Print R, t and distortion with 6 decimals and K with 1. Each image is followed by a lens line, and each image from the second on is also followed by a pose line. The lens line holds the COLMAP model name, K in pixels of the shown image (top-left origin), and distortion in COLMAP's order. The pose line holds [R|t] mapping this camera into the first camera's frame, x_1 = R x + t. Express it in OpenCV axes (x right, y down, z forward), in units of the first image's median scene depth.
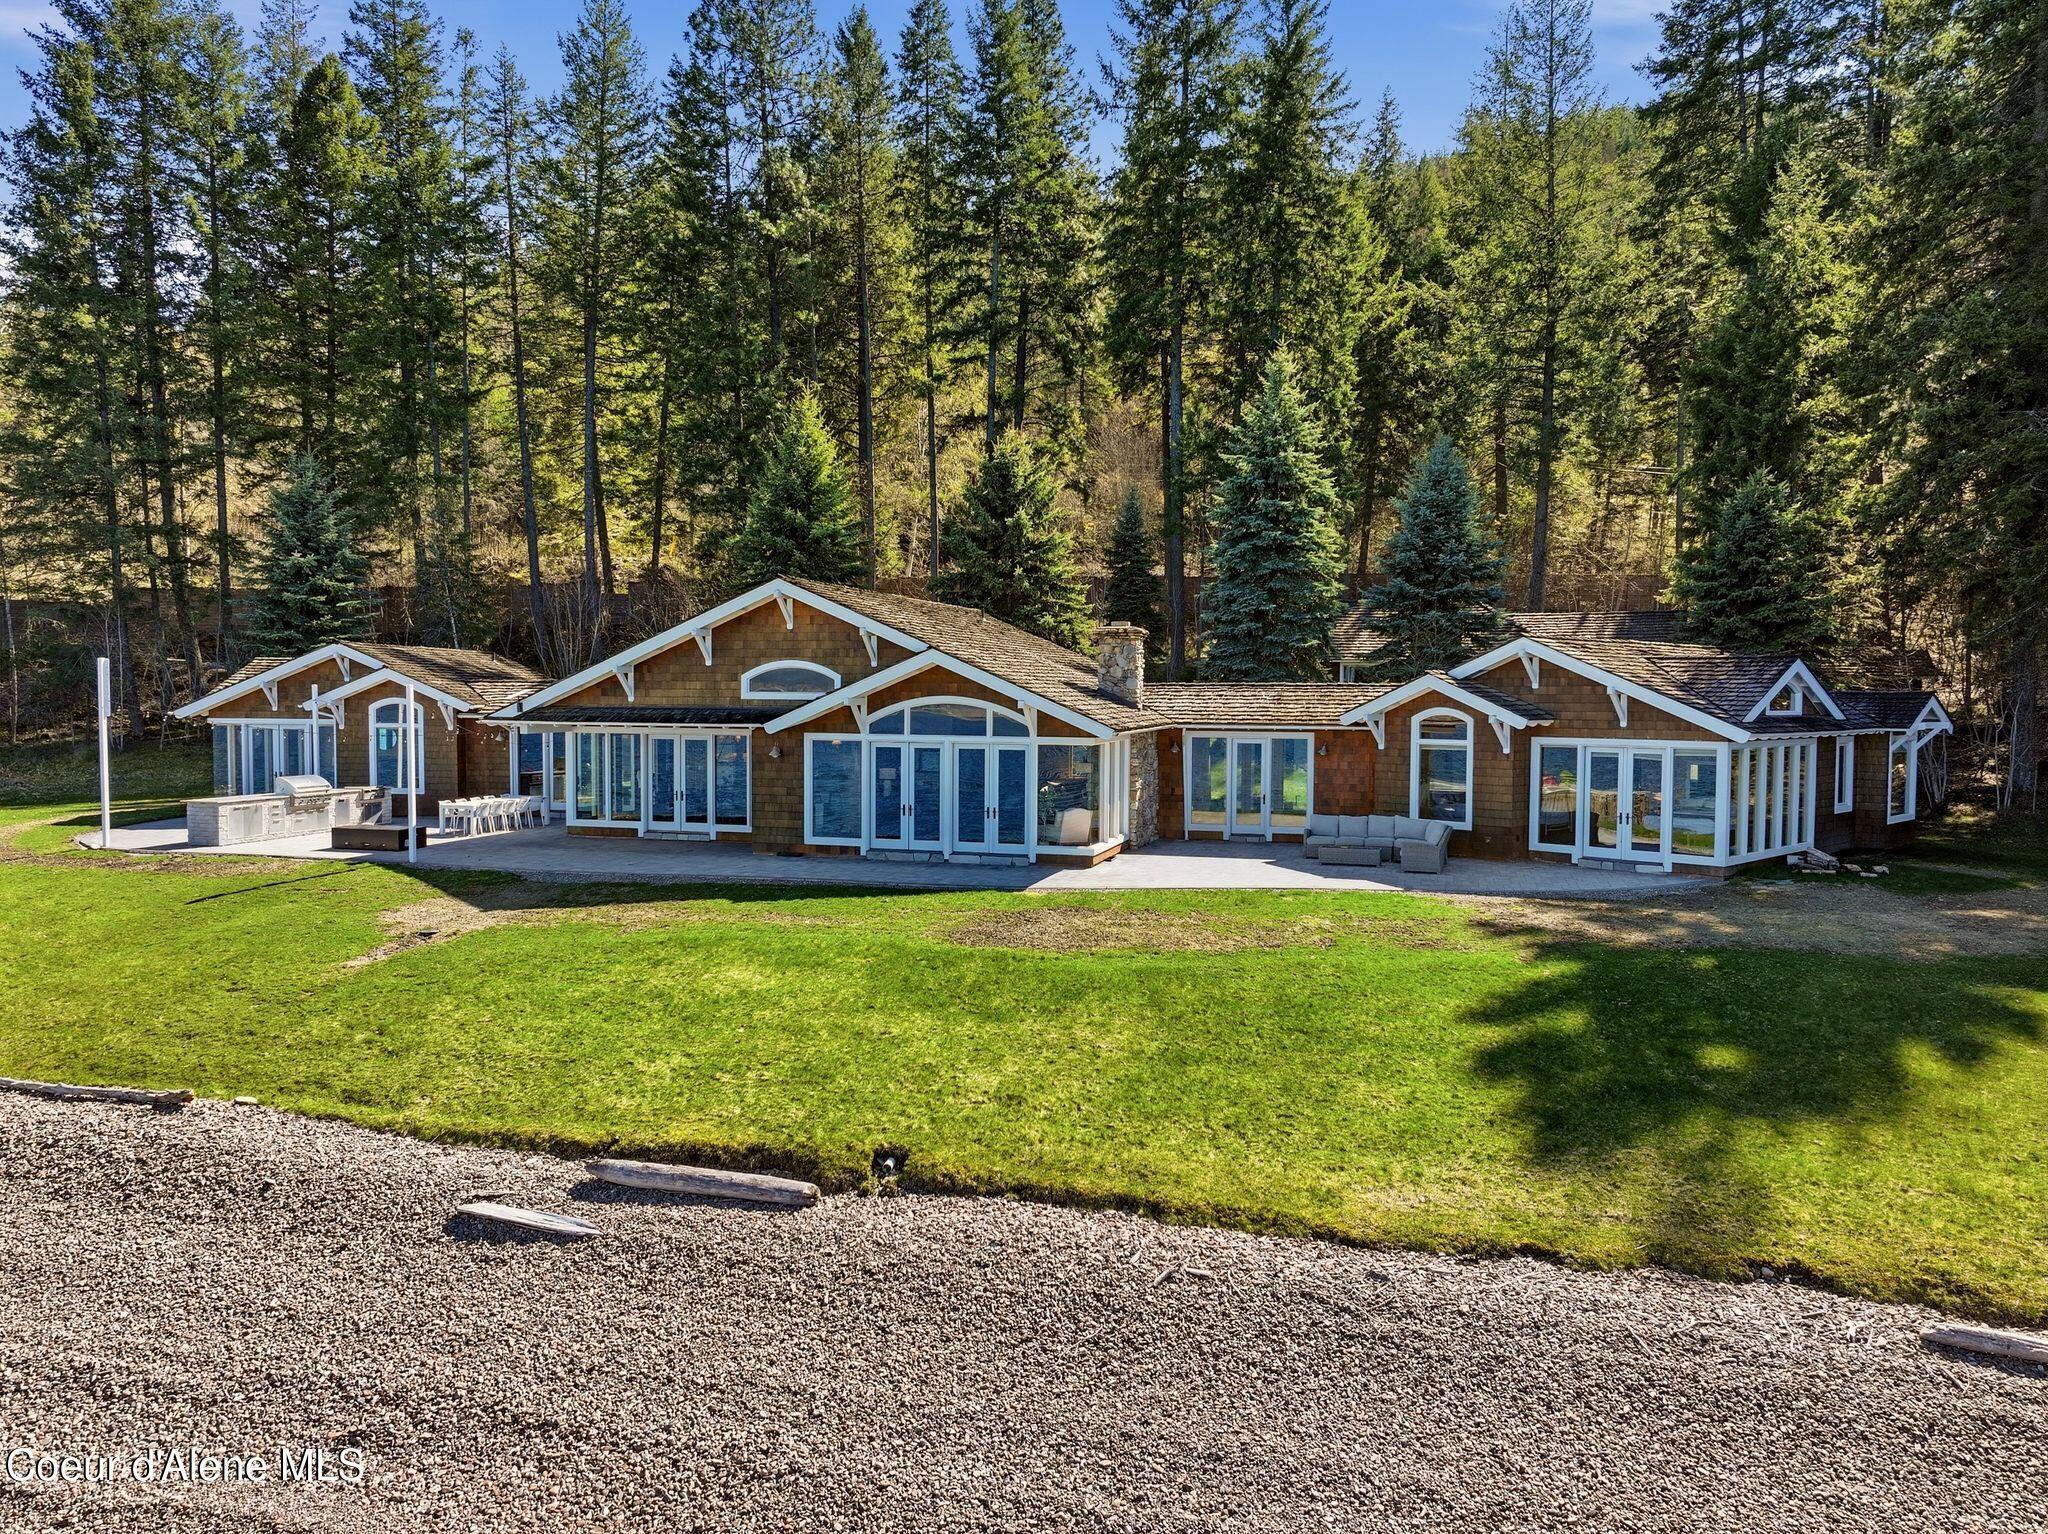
lens RADIAL K [[1430.0, 0, 1037.5], [0, 1430.0, 755.6], [0, 0, 1]] dist [0.004100, 0.006720]
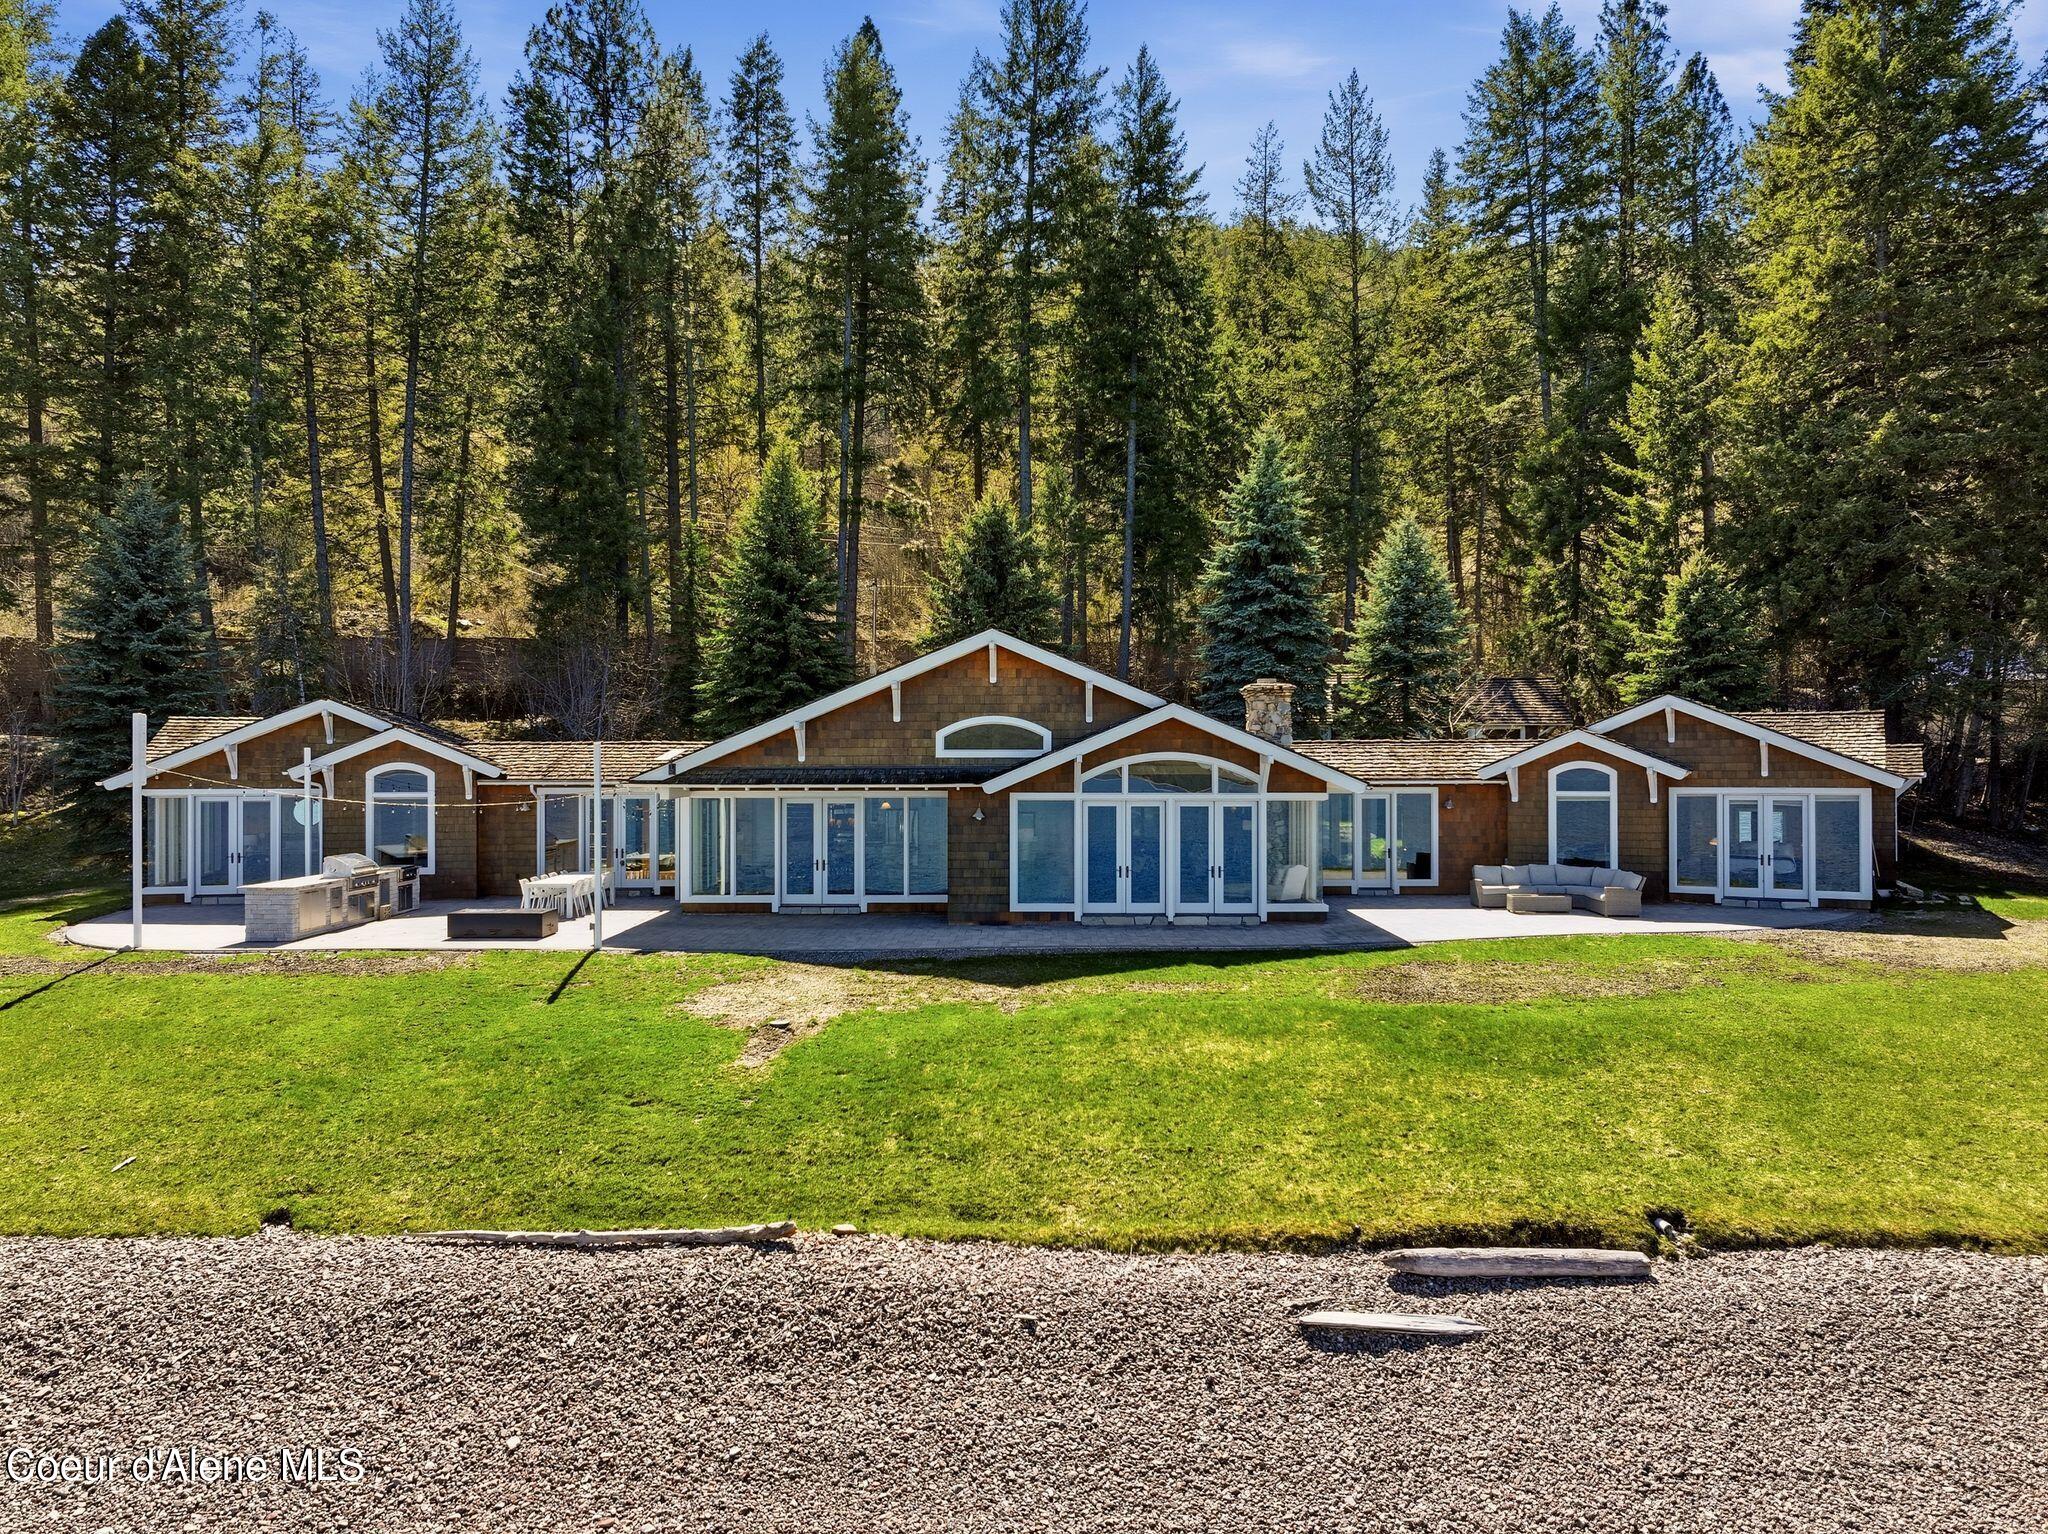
lens RADIAL K [[1430.0, 0, 1034.9], [0, 1430.0, 752.5], [0, 0, 1]] dist [0.004100, 0.006720]
pose [[0.961509, -0.005660, 0.274714, -0.409302], [0.019607, 0.998653, -0.048049, 0.003170], [-0.274071, 0.051586, 0.960325, 0.092533]]
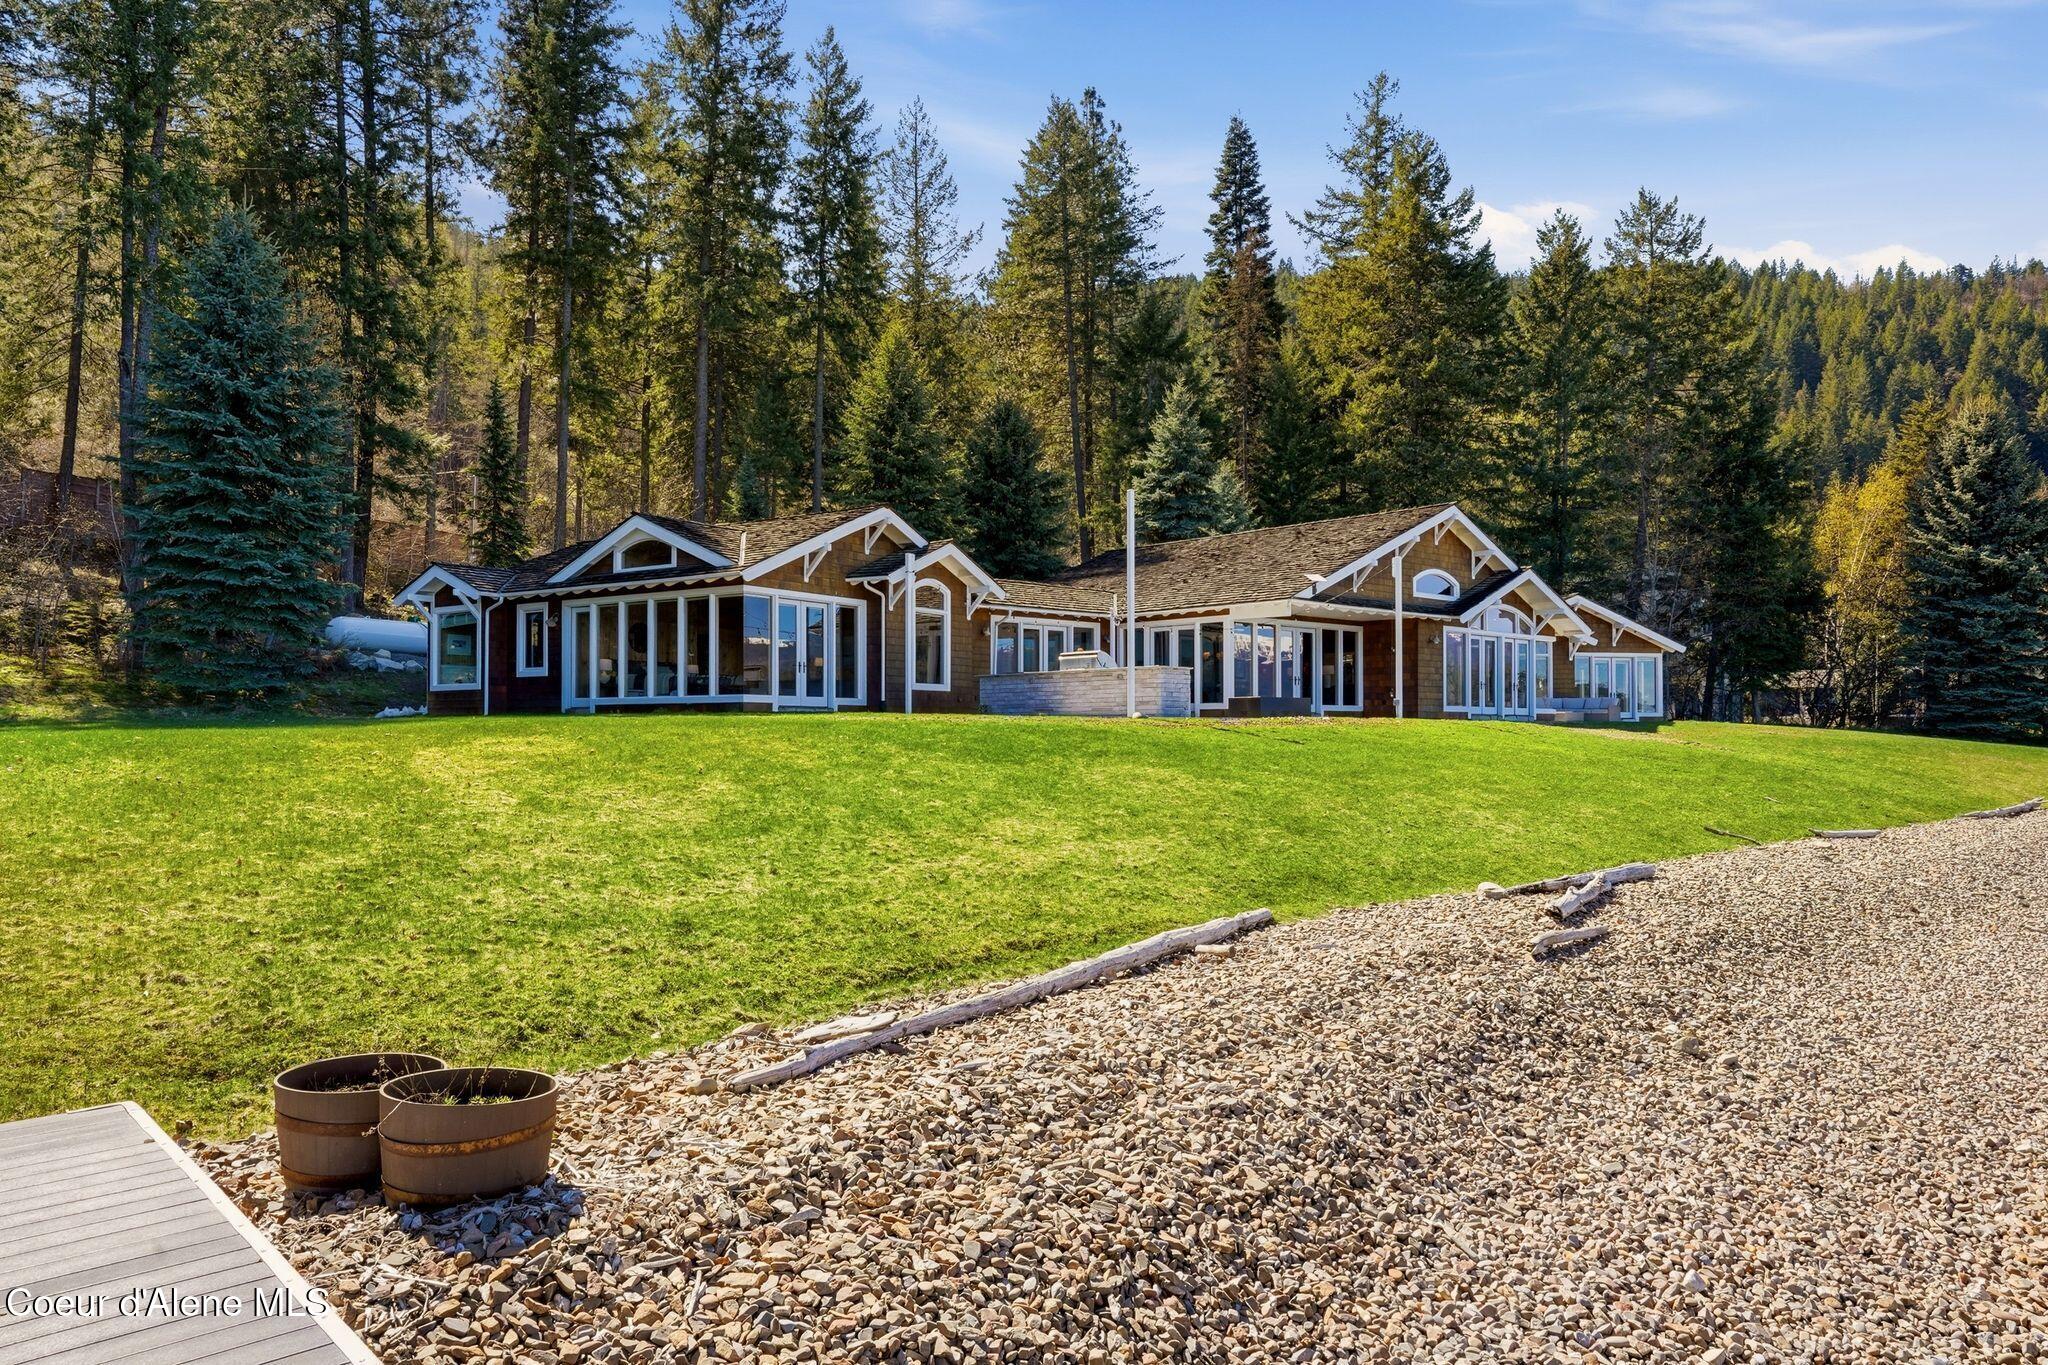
lens RADIAL K [[1344.3, 0, 996.3], [0, 1344.3, 706.6], [0, 0, 1]] dist [-0.011389, 0.010548]
pose [[0.550829, 0.011003, 0.834545, -1.415363], [0.038469, 0.998516, -0.038556, 0.089478], [-0.833731, 0.053342, 0.549588, 0.680059]]
